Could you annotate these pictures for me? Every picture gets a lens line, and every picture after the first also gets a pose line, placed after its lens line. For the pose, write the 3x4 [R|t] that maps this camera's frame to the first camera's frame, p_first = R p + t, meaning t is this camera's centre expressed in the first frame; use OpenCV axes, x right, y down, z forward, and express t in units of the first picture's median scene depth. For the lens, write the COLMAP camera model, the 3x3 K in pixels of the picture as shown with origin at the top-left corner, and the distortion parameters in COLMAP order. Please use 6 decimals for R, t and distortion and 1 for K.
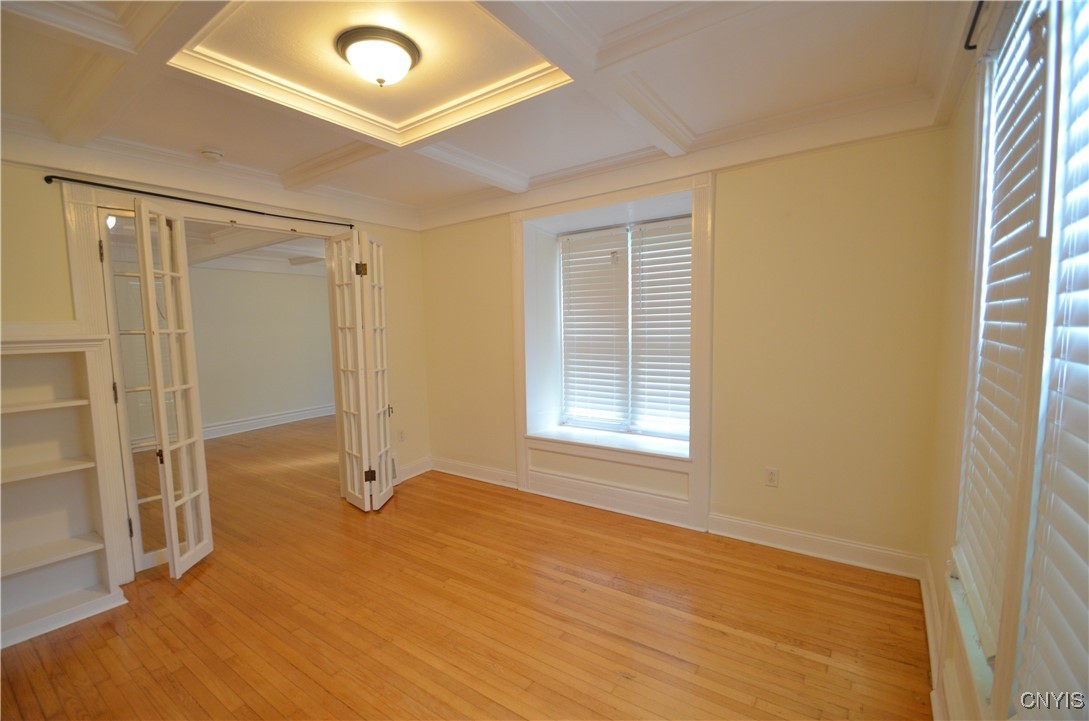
lens RADIAL K [[474.6, 0, 547.3], [0, 474.6, 362.3], [0, 0, 1]] dist [0.000481, -0.008521]
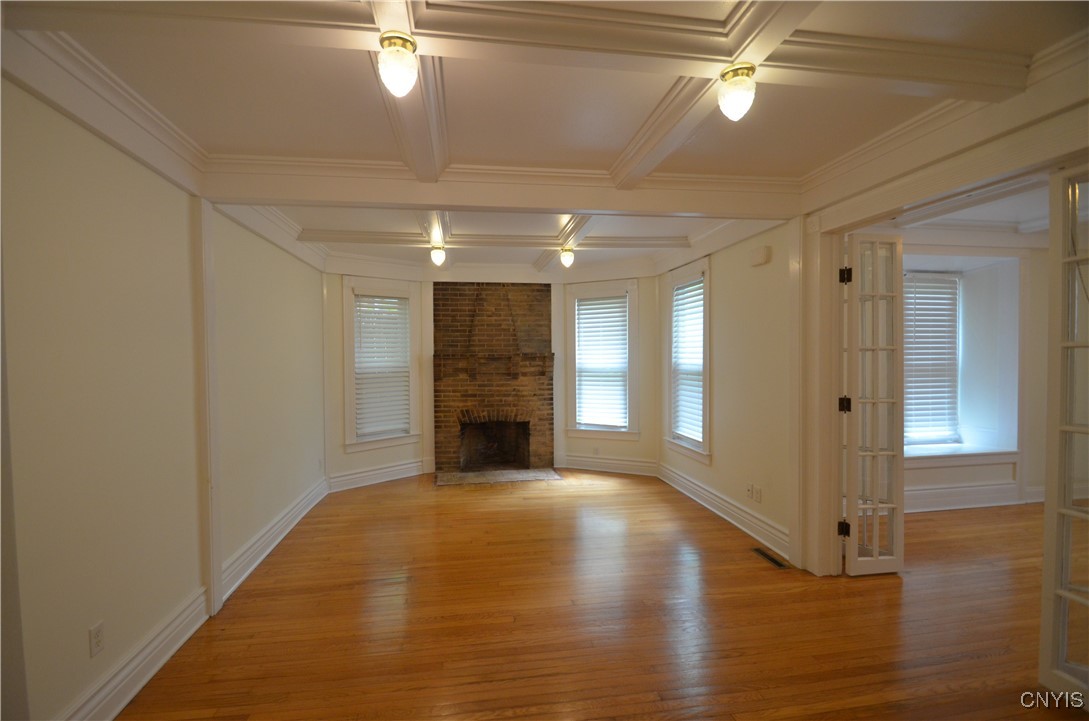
lens RADIAL K [[474.6, 0, 540.3], [0, 474.6, 360.9], [0, 0, 1]] dist [0.000481, -0.008521]
pose [[0.723883, 0.006397, 0.689893, -1.373398], [0.039103, 0.997969, -0.050283, -0.037015], [-0.688813, 0.063376, 0.722163, 0.806683]]
